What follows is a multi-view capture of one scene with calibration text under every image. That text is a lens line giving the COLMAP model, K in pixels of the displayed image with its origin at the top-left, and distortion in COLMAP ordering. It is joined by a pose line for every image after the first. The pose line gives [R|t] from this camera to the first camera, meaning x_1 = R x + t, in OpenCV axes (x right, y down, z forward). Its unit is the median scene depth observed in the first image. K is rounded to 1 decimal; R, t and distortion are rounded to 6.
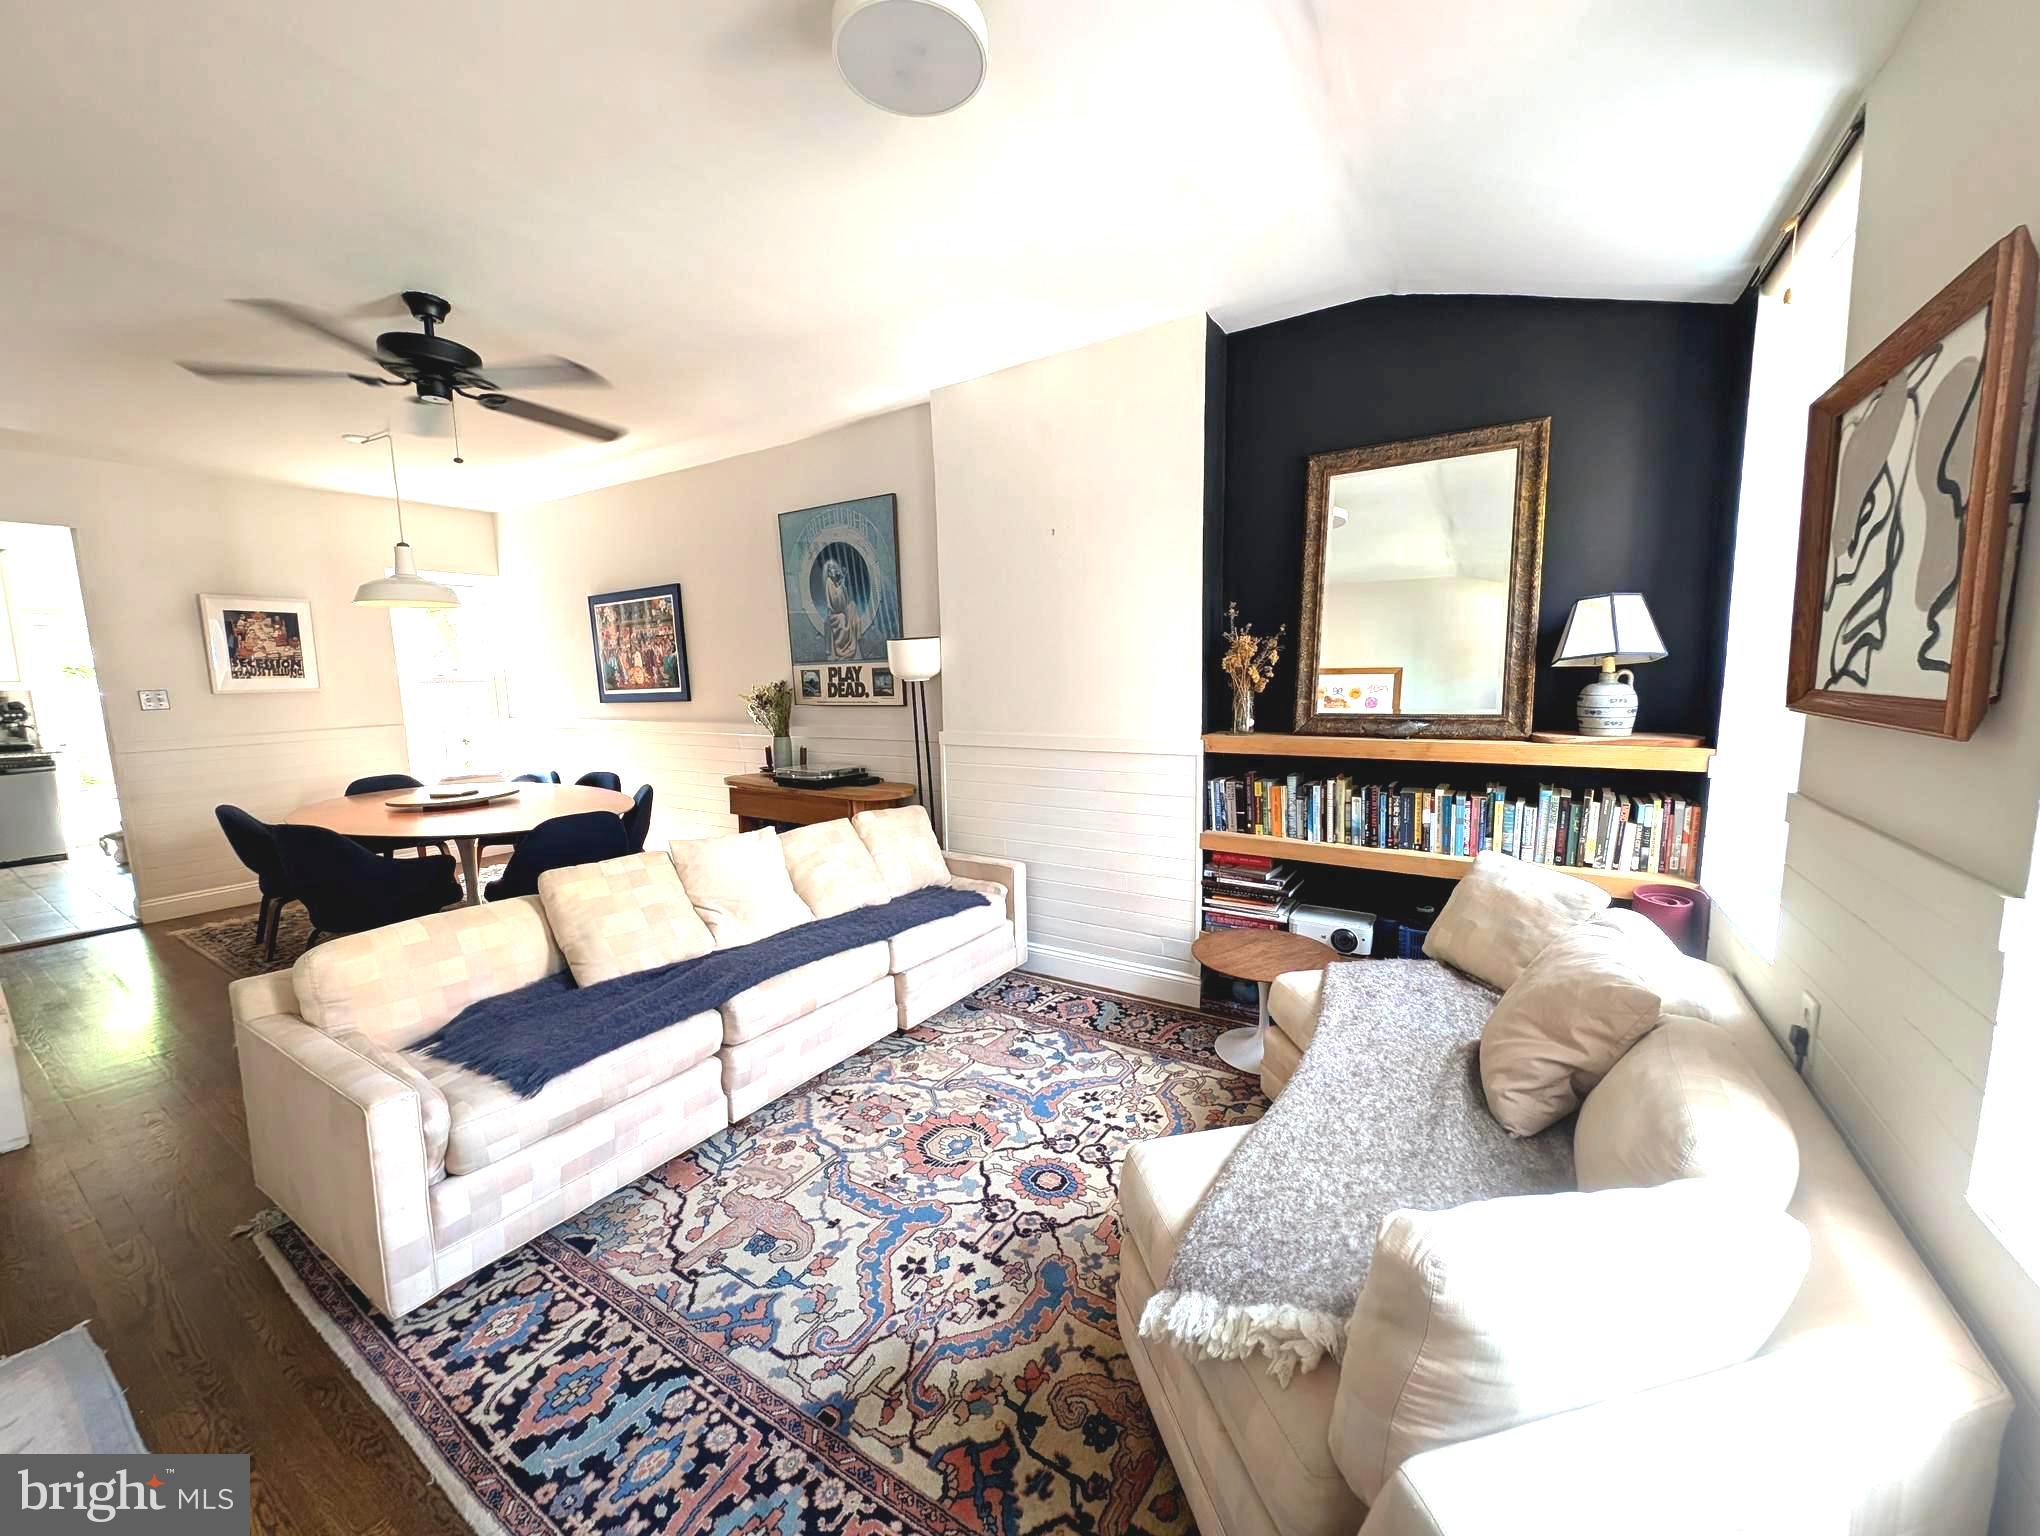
lens RADIAL K [[766.6, 0, 1023.1], [0, 766.6, 766.3], [0, 0, 1]] dist [0.007552, -0.002988]
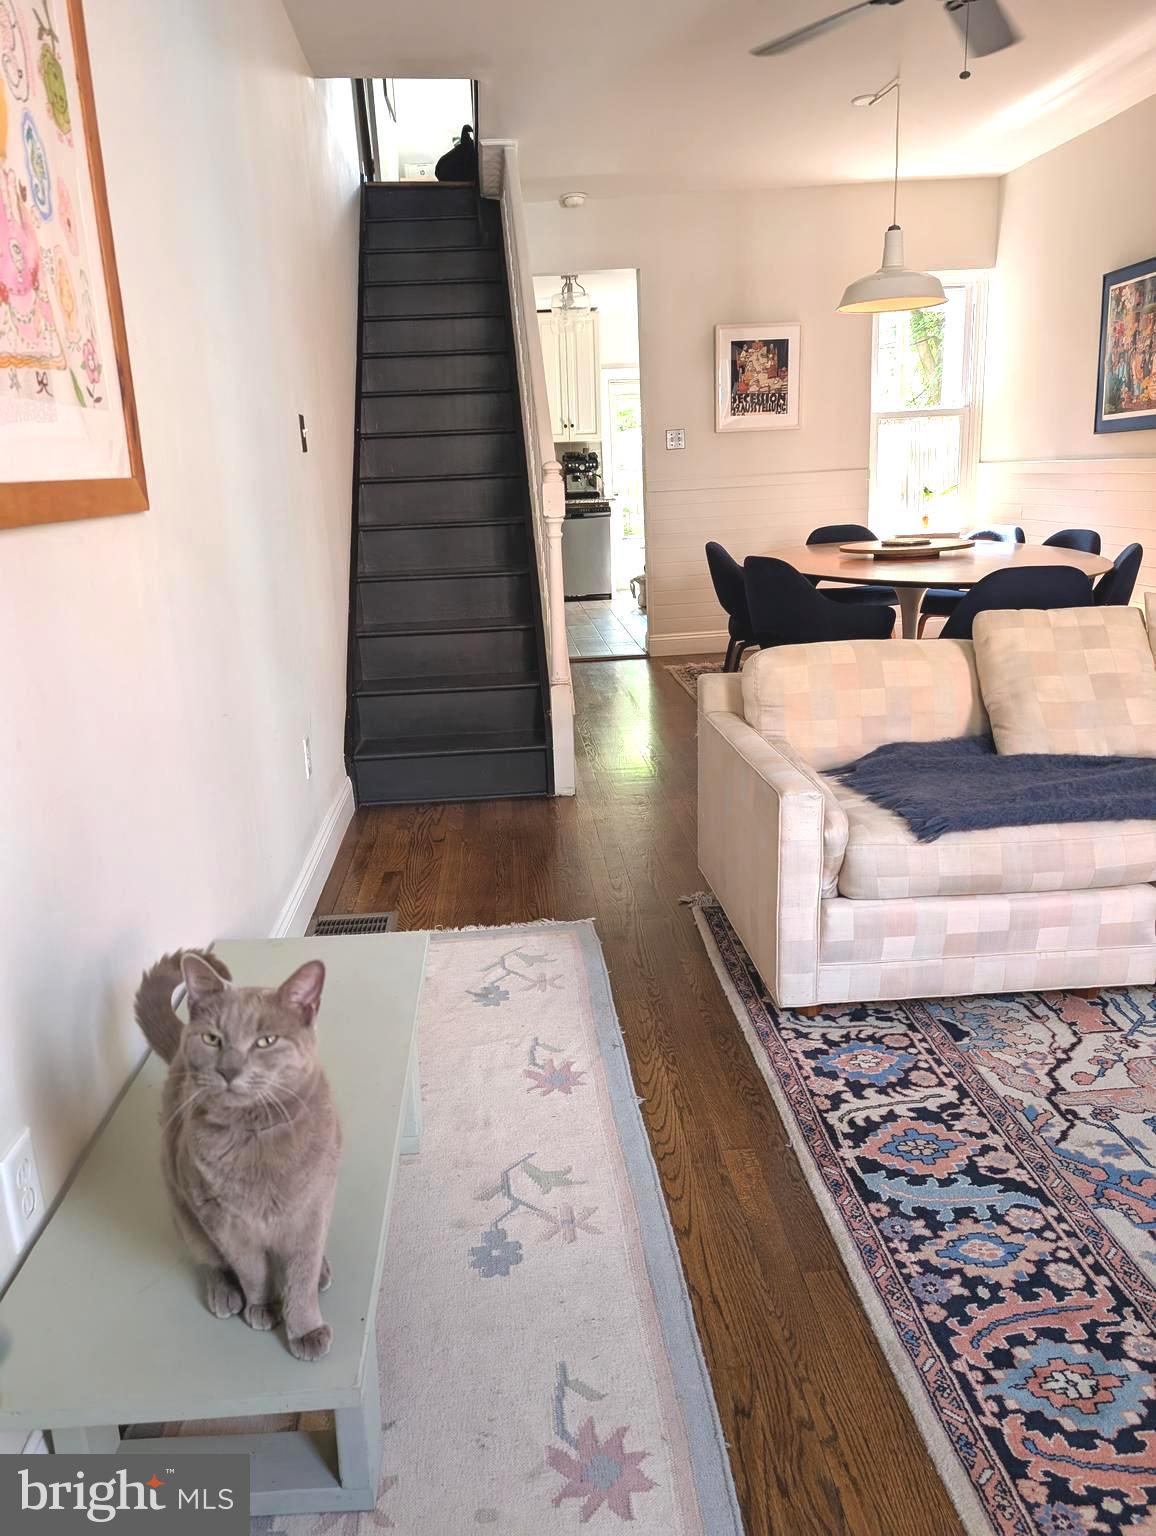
lens RADIAL K [[1105.3, 0, 569.1], [0, 1105.3, 773.7], [0, 0, 1]] dist [0.024270, -0.017655]
pose [[0.592746, 0.208330, -0.777978, 0.046568], [-0.065833, 0.975266, 0.211002, 0.072917], [0.802694, -0.073854, 0.591800, -0.032030]]
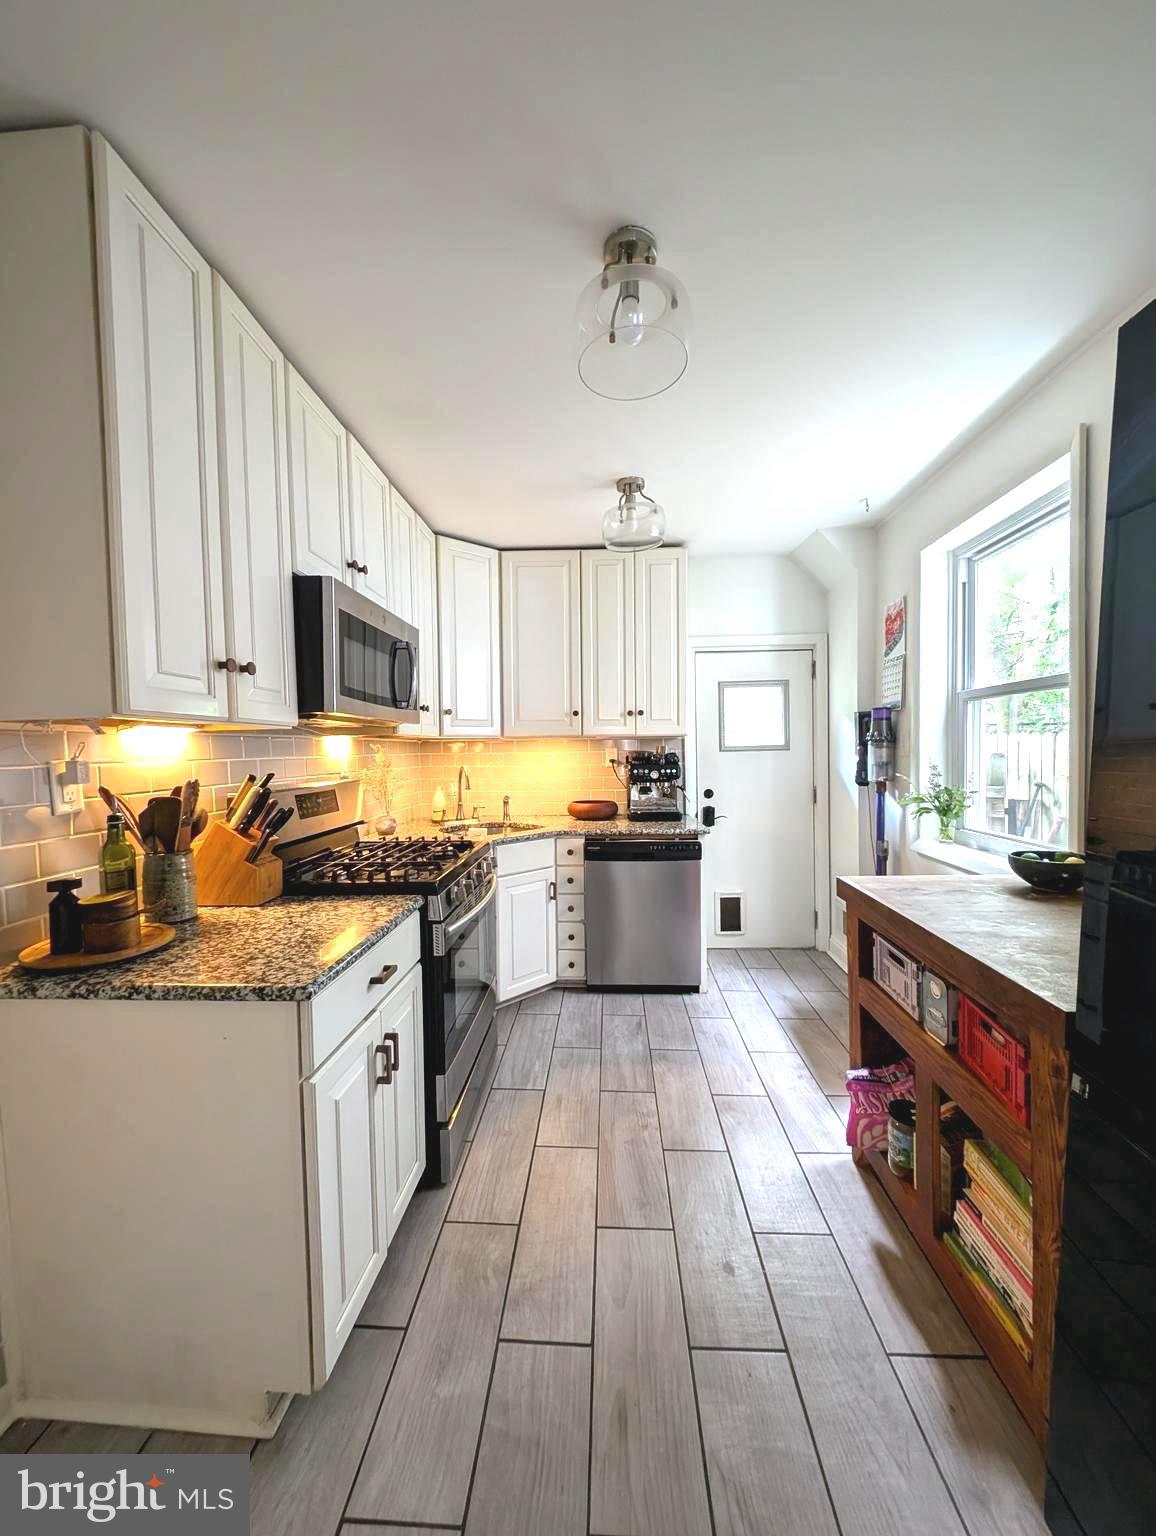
lens RADIAL K [[577.2, 0, 584.0], [0, 577.2, 769.9], [0, 0, 1]] dist [0.007552, -0.002988]
pose [[0.494100, 0.044058, -0.868288, -1.860992], [-0.096239, 0.995349, -0.004260, -0.122528], [0.864062, 0.085668, 0.496042, 1.404394]]
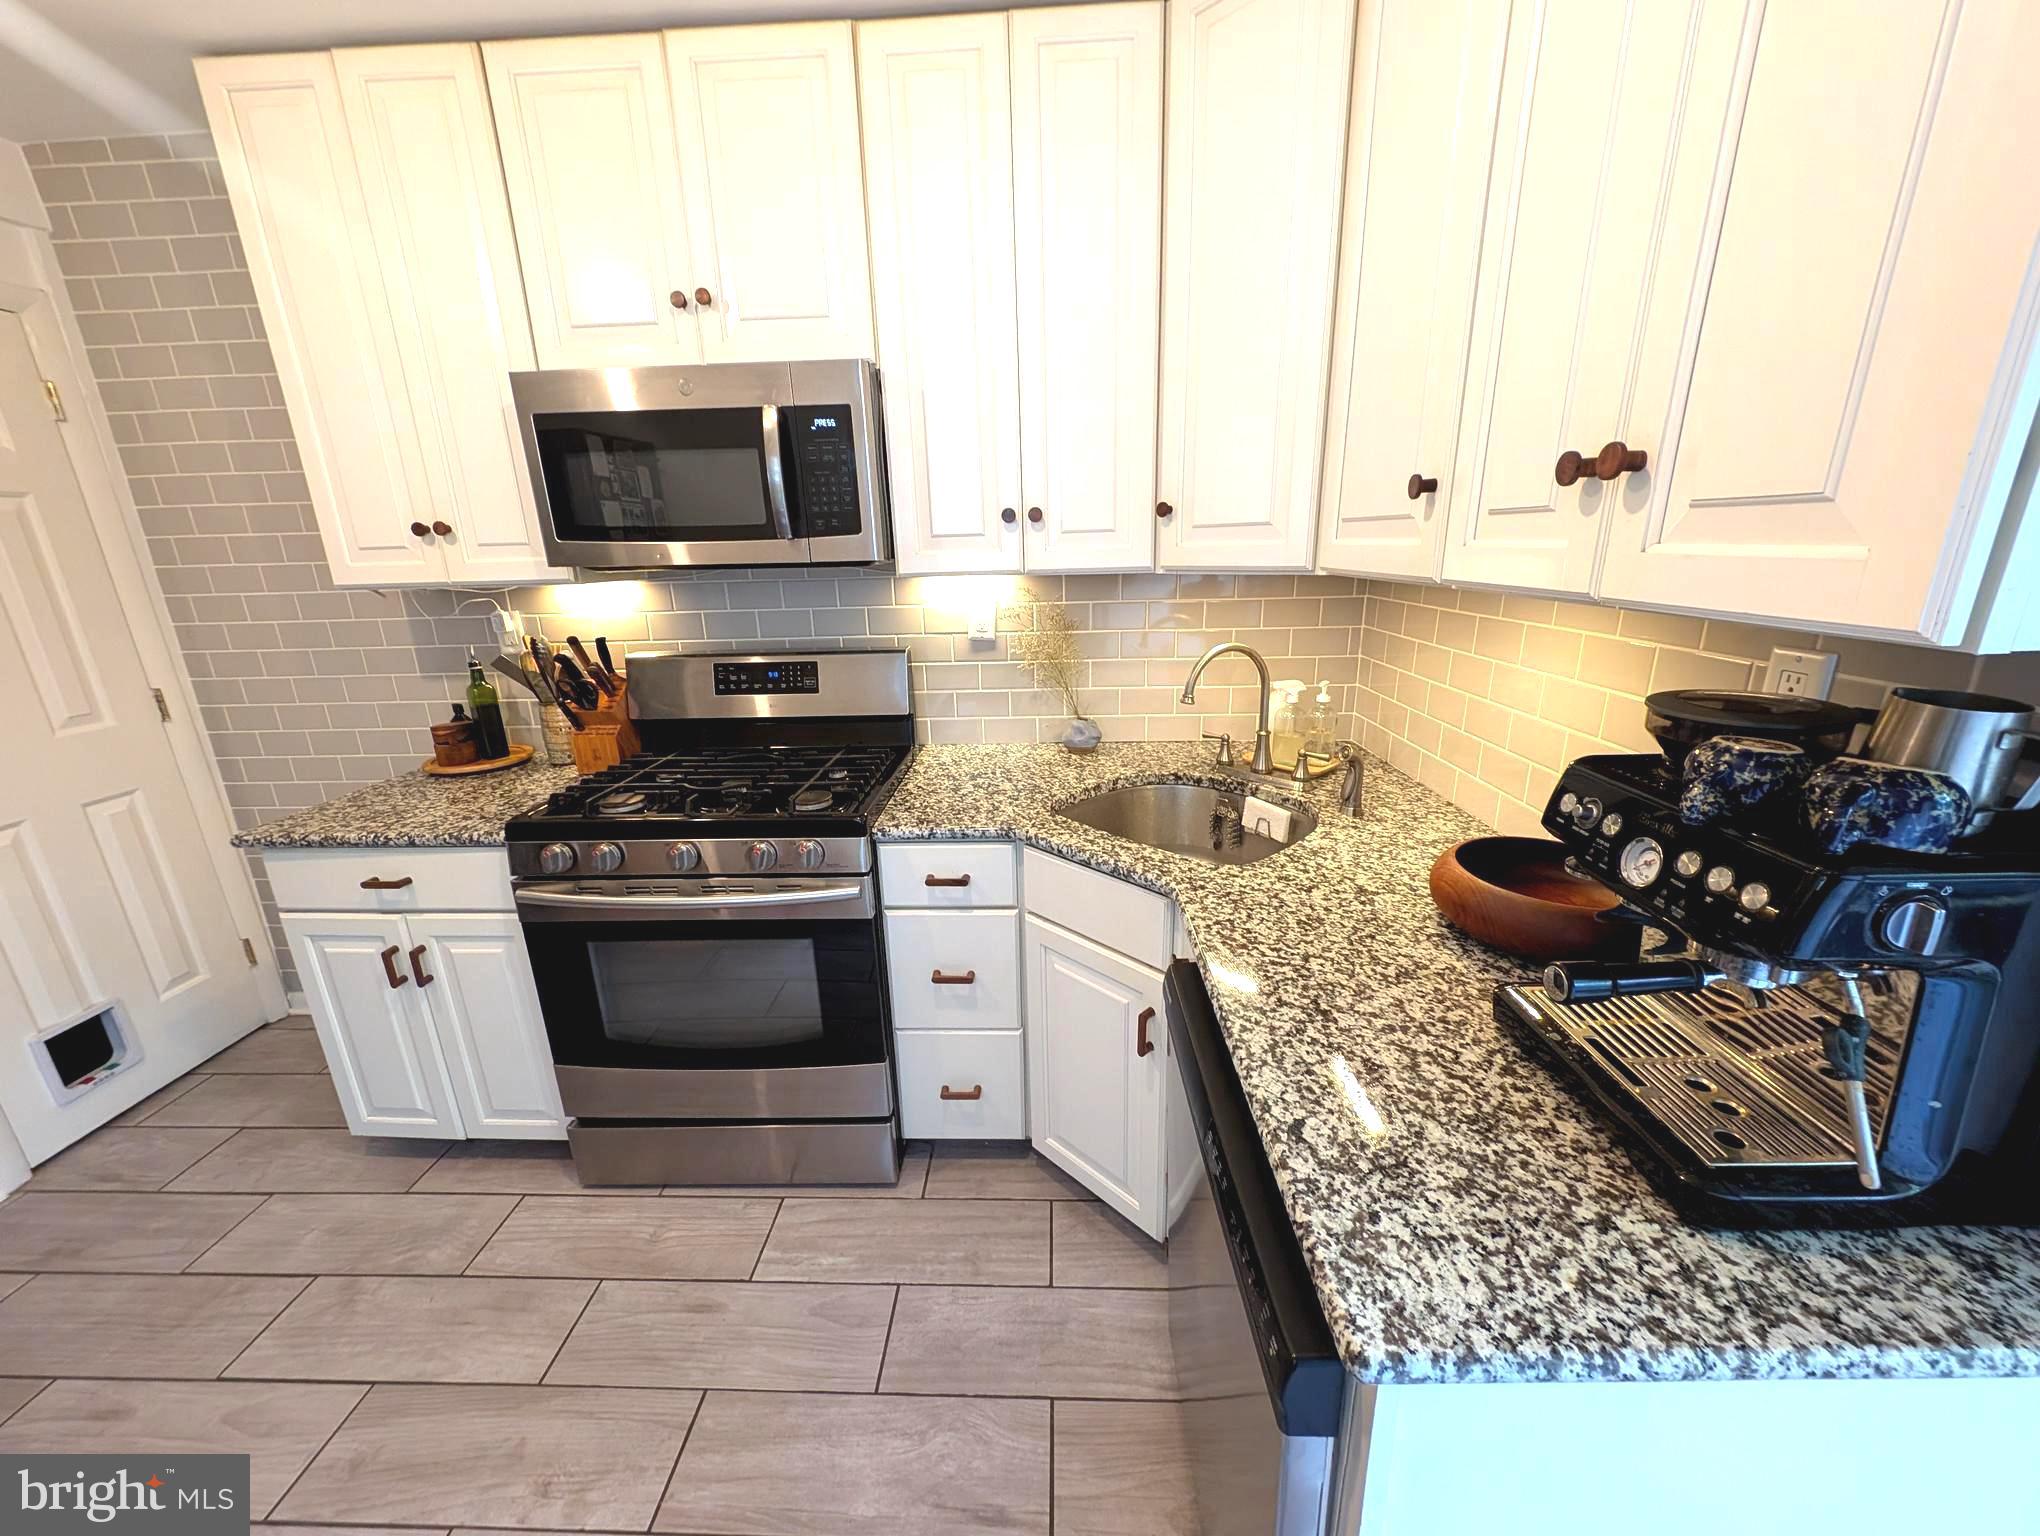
lens RADIAL K [[766.6, 0, 1021.2], [0, 766.6, 768.5], [0, 0, 1]] dist [0.007552, -0.002988]
pose [[-0.862735, 0.185240, -0.470505, -2.504781], [-0.015251, 0.920527, 0.390381, -0.252955], [0.505427, 0.343971, -0.791346, 2.180491]]
